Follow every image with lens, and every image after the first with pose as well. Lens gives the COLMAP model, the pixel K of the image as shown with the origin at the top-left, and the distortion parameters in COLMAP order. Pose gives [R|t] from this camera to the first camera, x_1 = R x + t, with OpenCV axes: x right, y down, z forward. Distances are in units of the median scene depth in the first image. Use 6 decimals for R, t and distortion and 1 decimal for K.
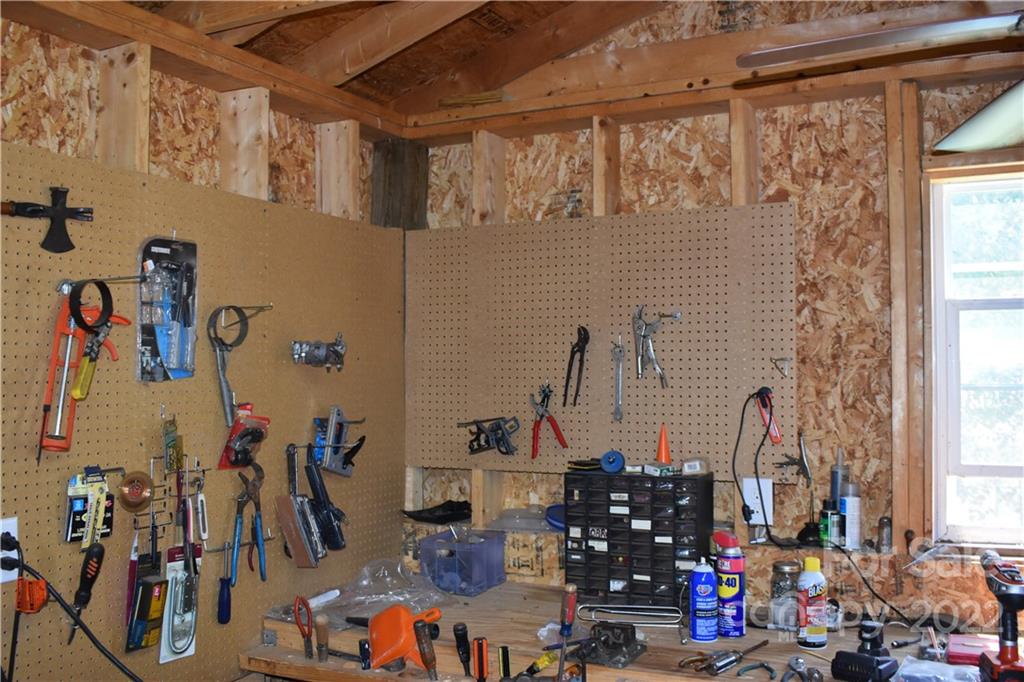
lens RADIAL K [[965.7, 0, 512.0], [0, 965.7, 341.0], [0, 0, 1]] dist [-0.093020, 0.014098]
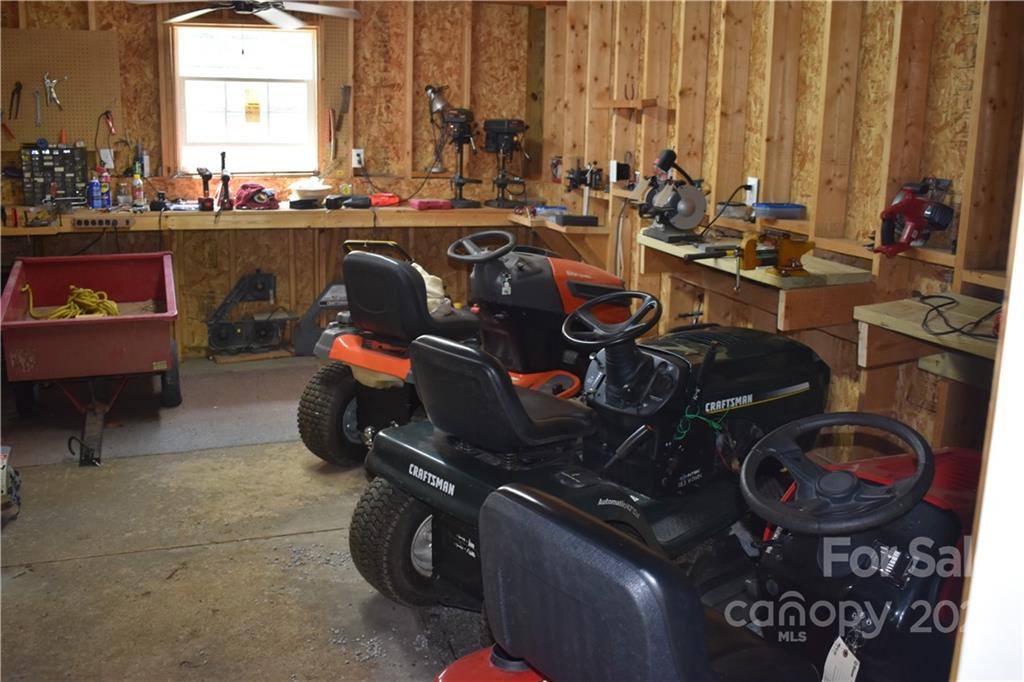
lens RADIAL K [[965.7, 0, 512.0], [0, 965.7, 341.0], [0, 0, 1]] dist [-0.093020, 0.014098]
pose [[0.697615, -0.136917, 0.703269, -0.750668], [-0.046151, 0.970945, 0.234810, 0.006925], [-0.714985, -0.196263, 0.671027, -1.378892]]
